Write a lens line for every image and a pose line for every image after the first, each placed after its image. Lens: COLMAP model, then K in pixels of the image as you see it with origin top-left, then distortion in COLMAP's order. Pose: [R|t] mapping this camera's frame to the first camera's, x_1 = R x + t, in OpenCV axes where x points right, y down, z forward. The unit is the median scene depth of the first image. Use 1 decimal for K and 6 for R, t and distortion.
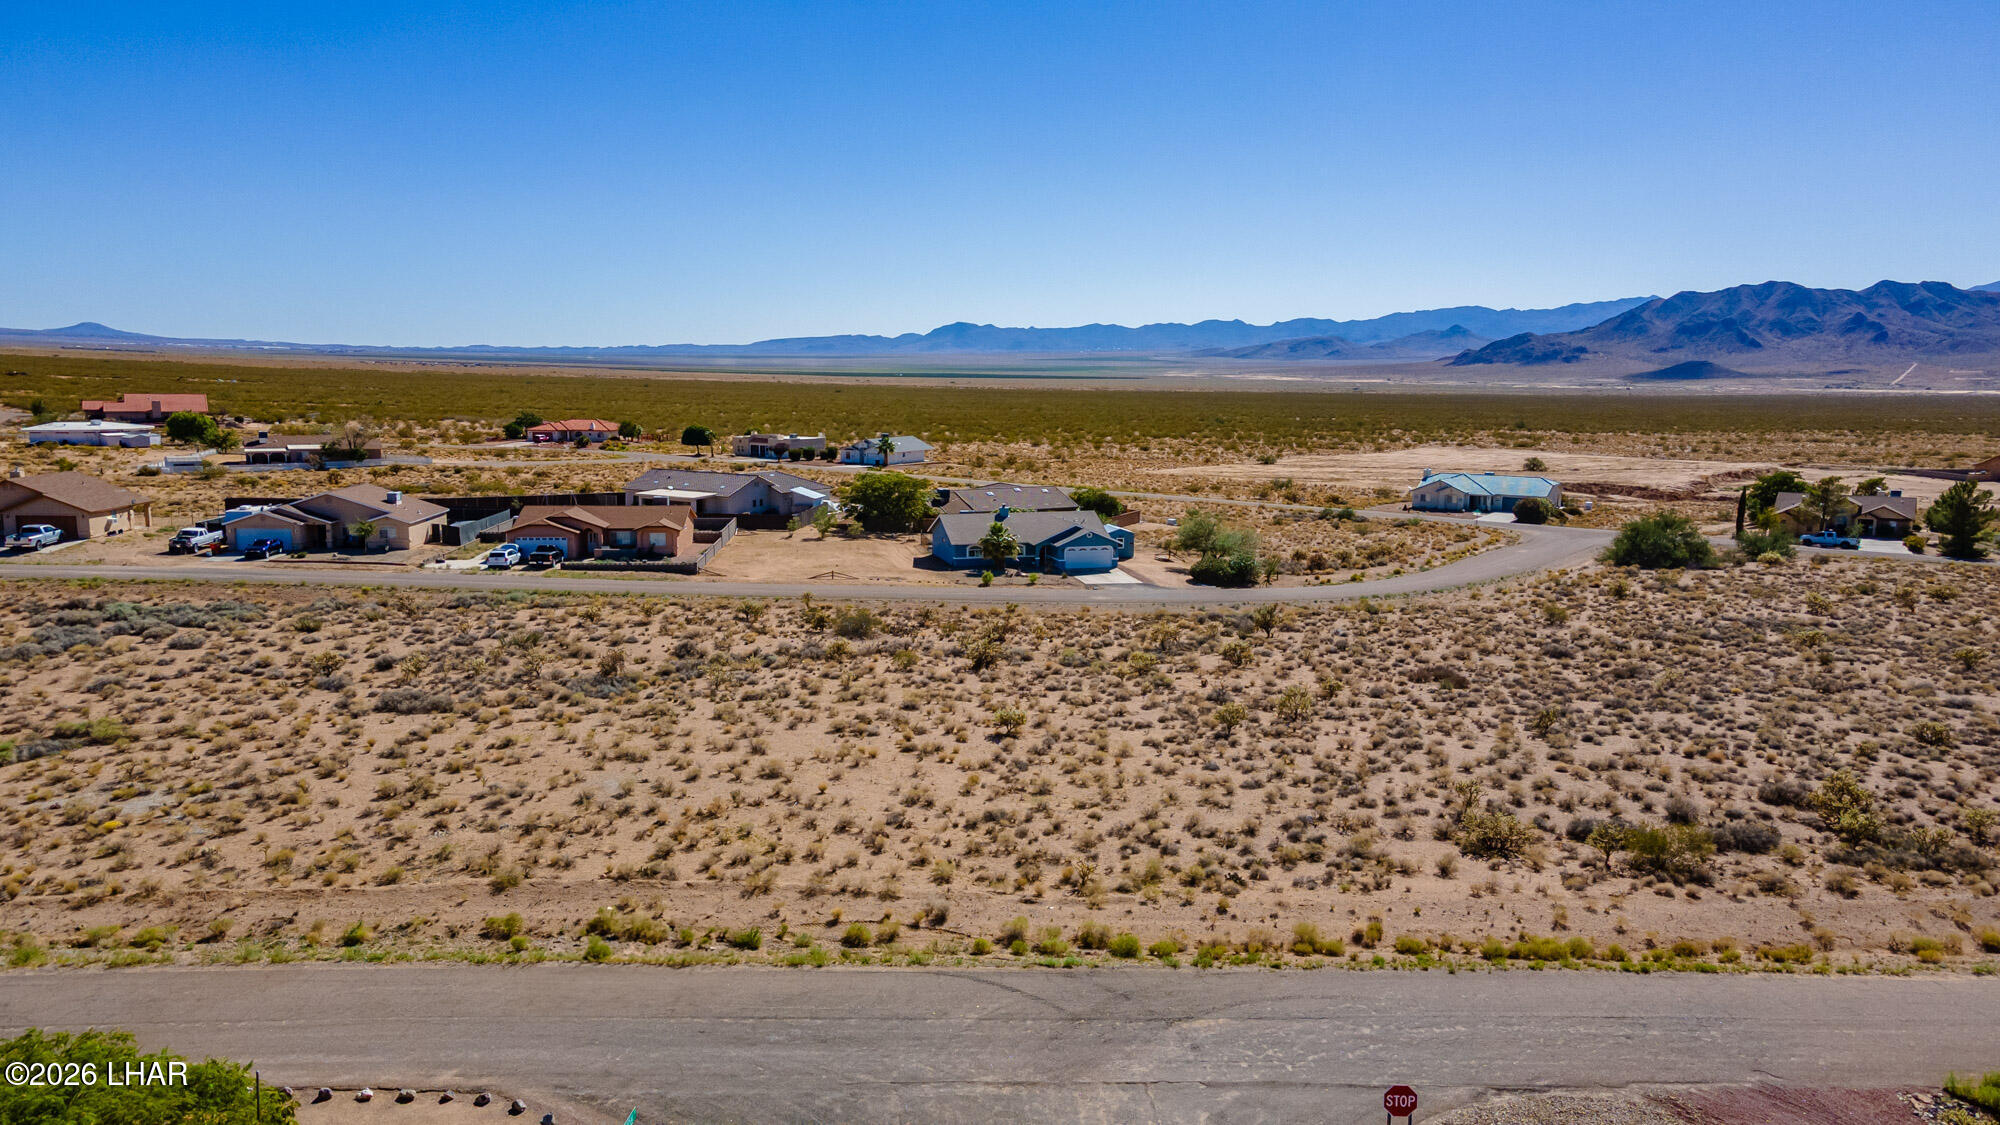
lens RADIAL K [[1478.5, 0, 1000.0], [0, 1478.5, 562.5], [0, 0, 1]] dist [0.086853, 0.035278]
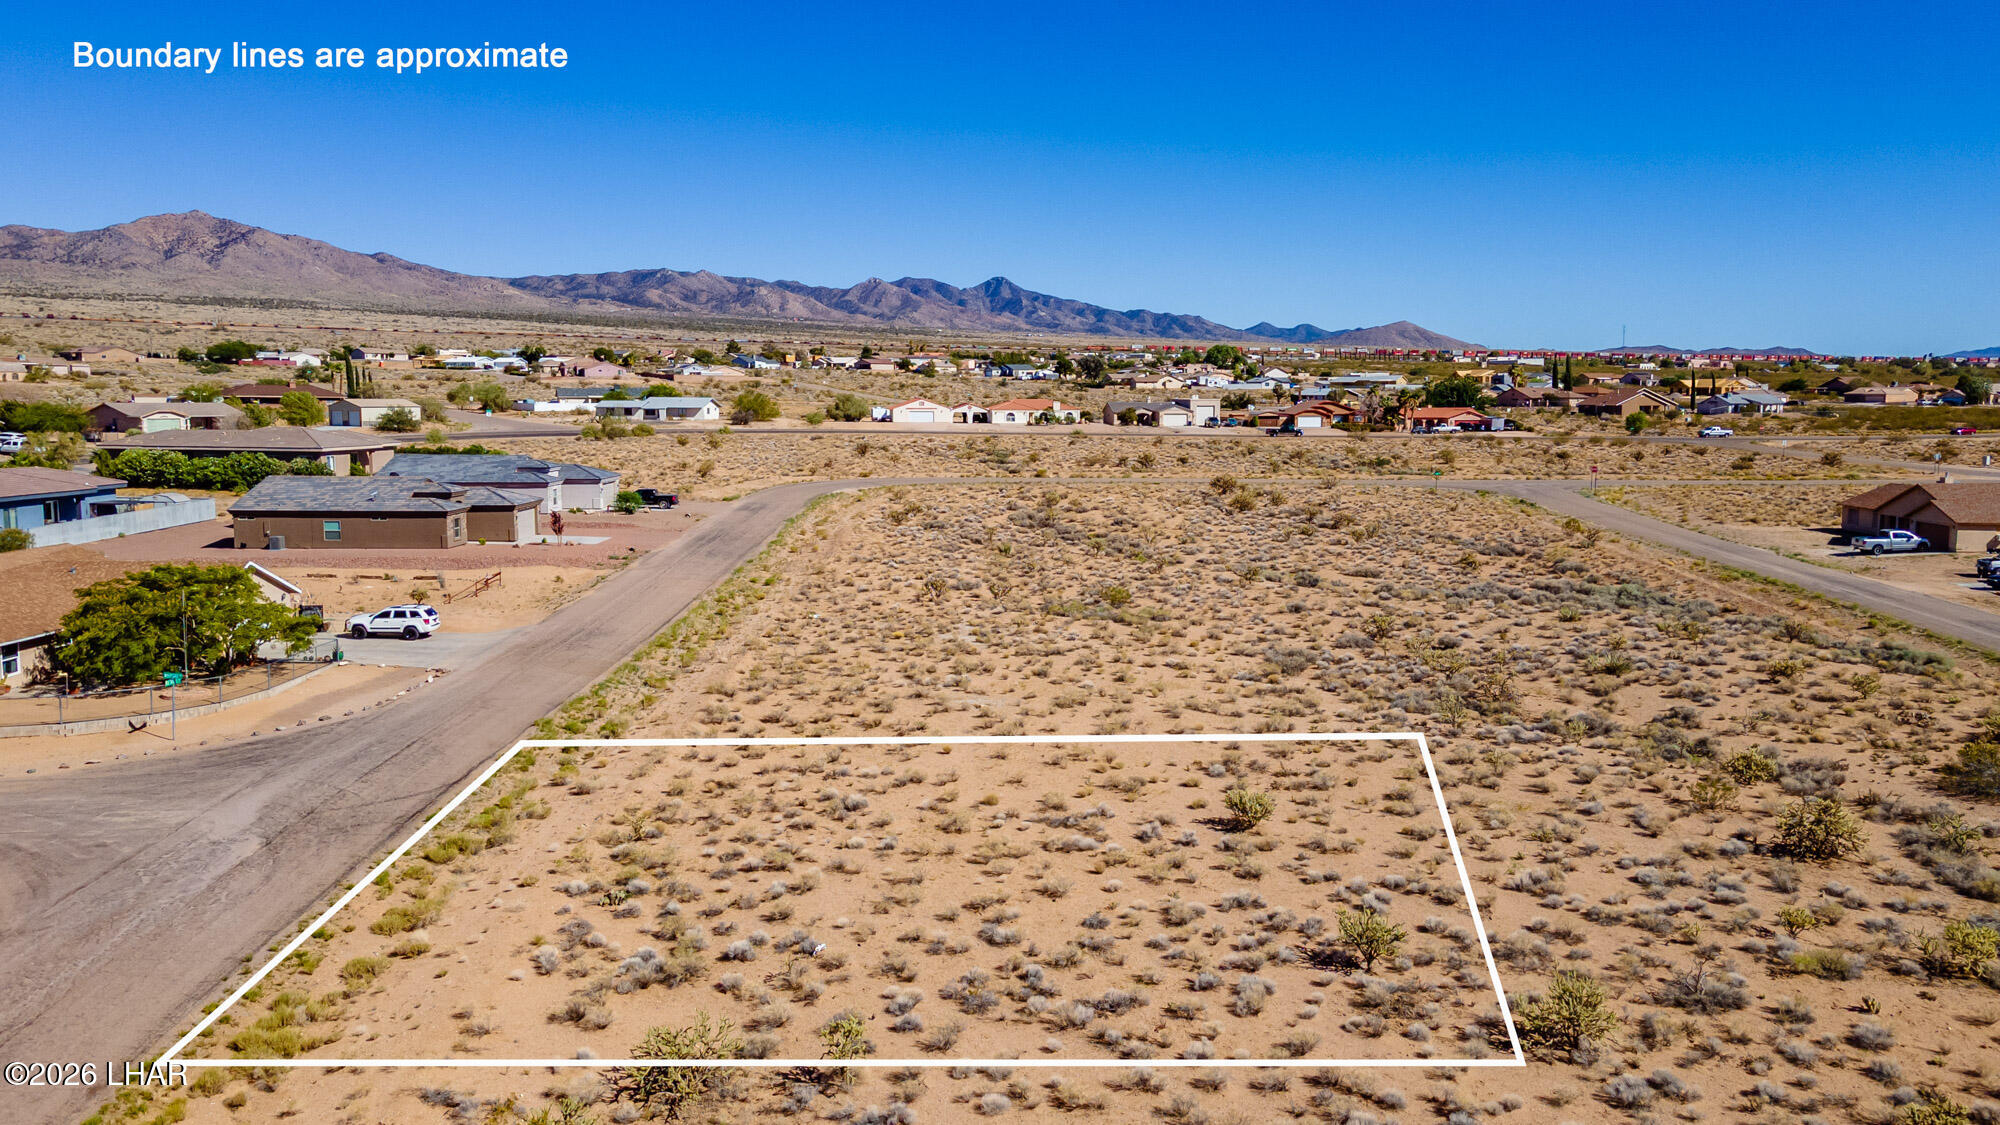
lens RADIAL K [[1648.3, 0, 1000.0], [0, 1648.3, 562.5], [0, 0, 1]] dist [0.105792, 0.007757]
pose [[-0.114909, 0.096323, -0.988695, 0.460129], [-0.143232, 0.983281, 0.112442, -0.042339], [0.982996, 0.154534, -0.099191, 0.584909]]
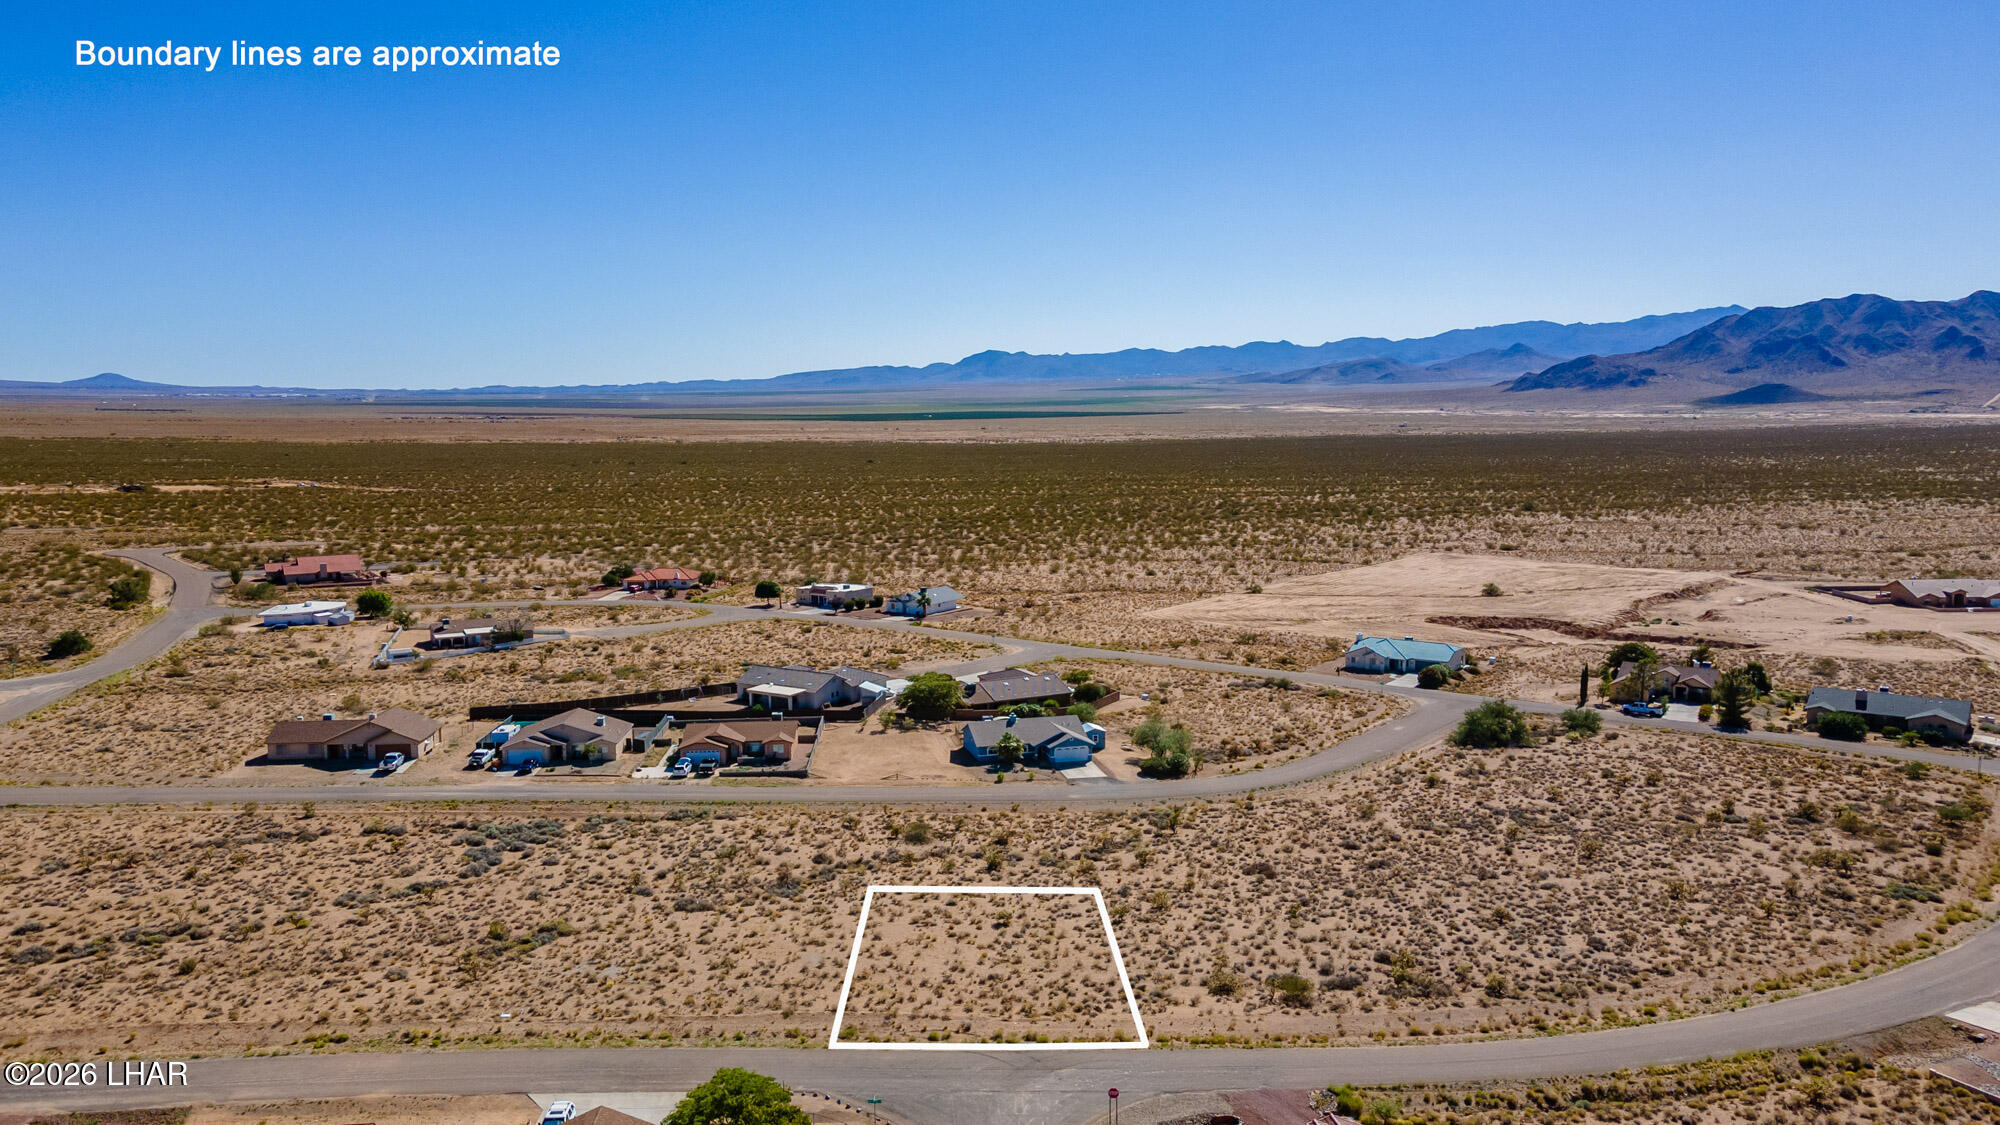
lens RADIAL K [[1648.3, 0, 1000.0], [0, 1648.3, 562.5], [0, 0, 1]] dist [0.105792, 0.007757]
pose [[0.999667, -0.009552, -0.023967, 0.035428], [0.009388, 0.999932, -0.006955, -0.210048], [0.024031, 0.006727, 0.999689, -0.717720]]
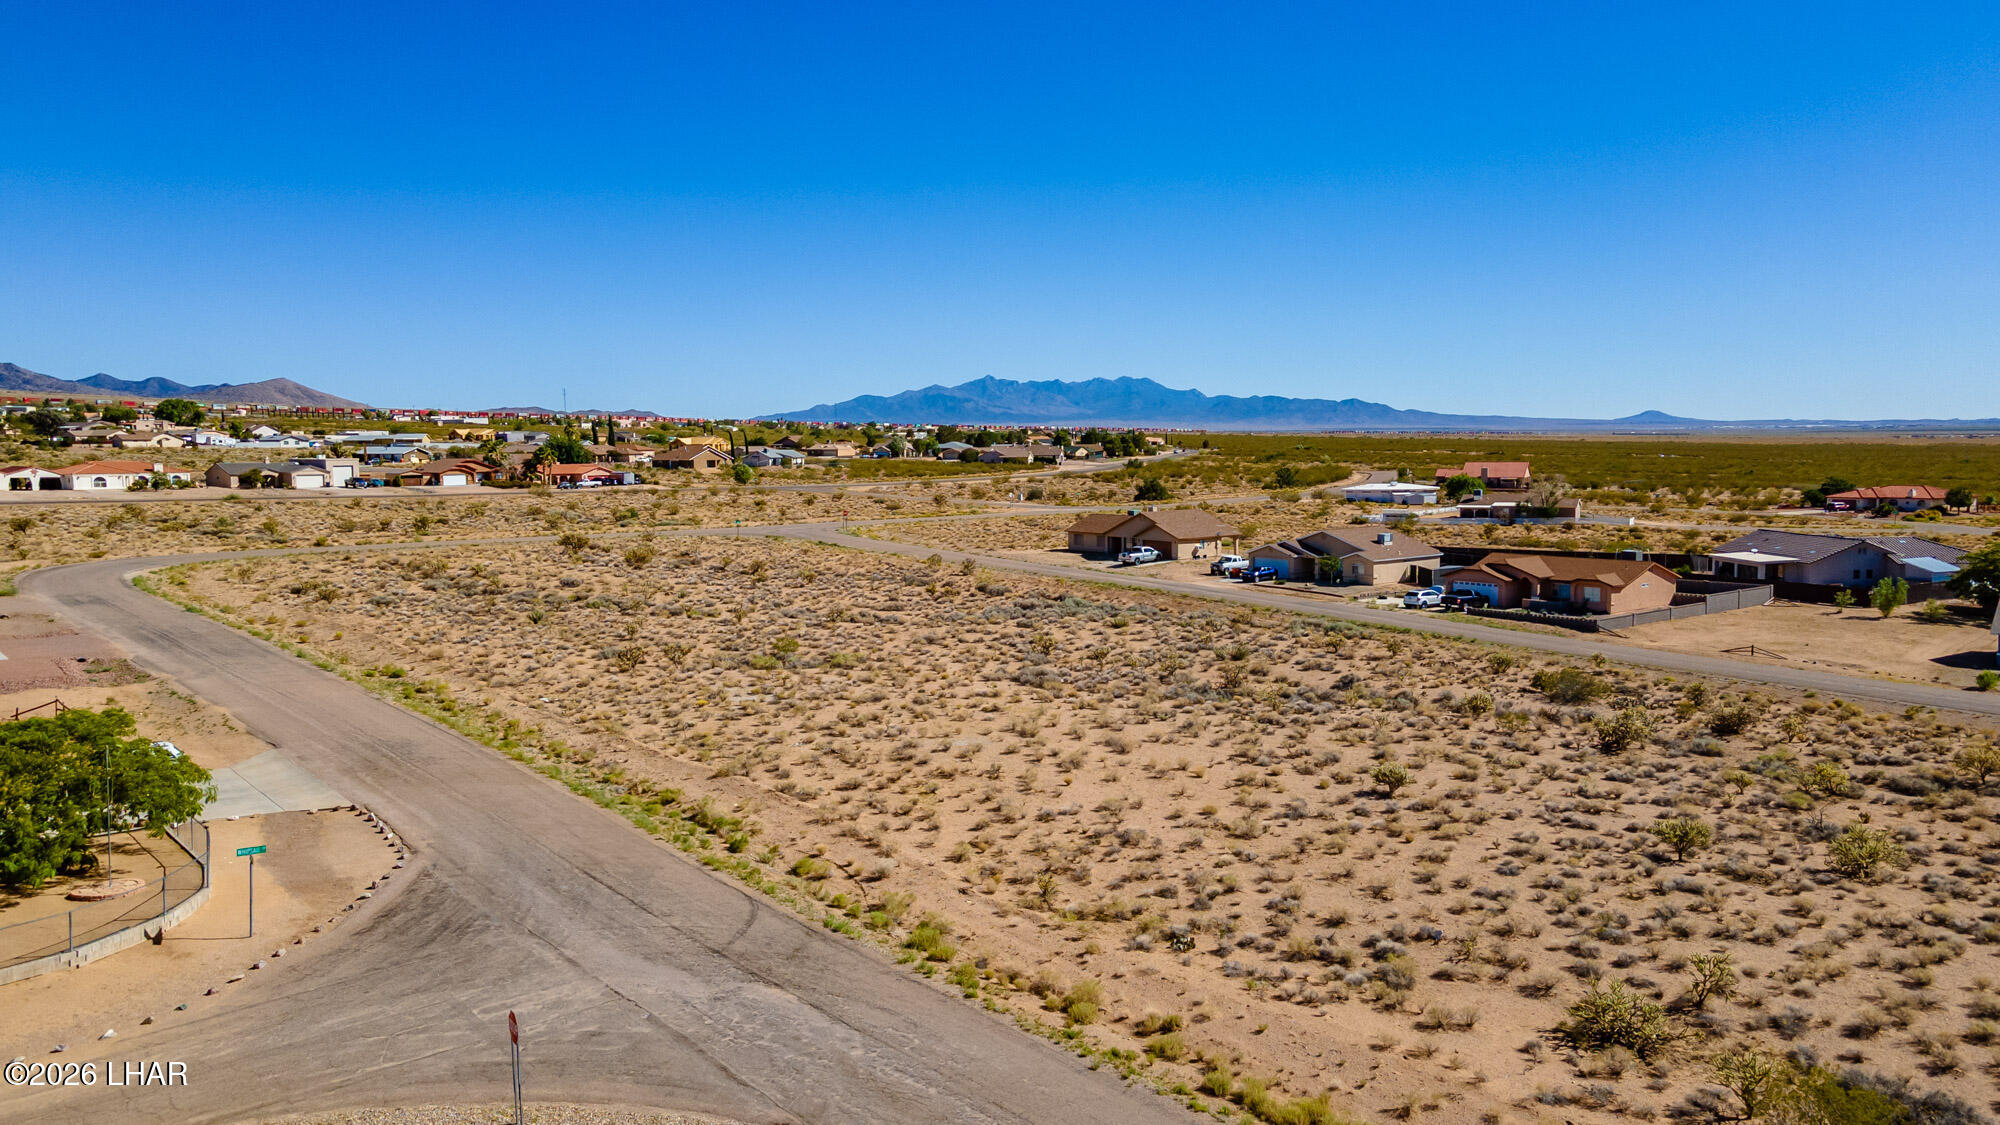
lens RADIAL K [[1478.5, 0, 1000.0], [0, 1478.5, 562.5], [0, 0, 1]] dist [0.086853, 0.035278]
pose [[0.562770, 0.056028, -0.824713, 0.366545], [-0.101128, 0.994872, -0.001419, 0.003644], [0.820404, 0.084200, 0.565550, 0.191999]]
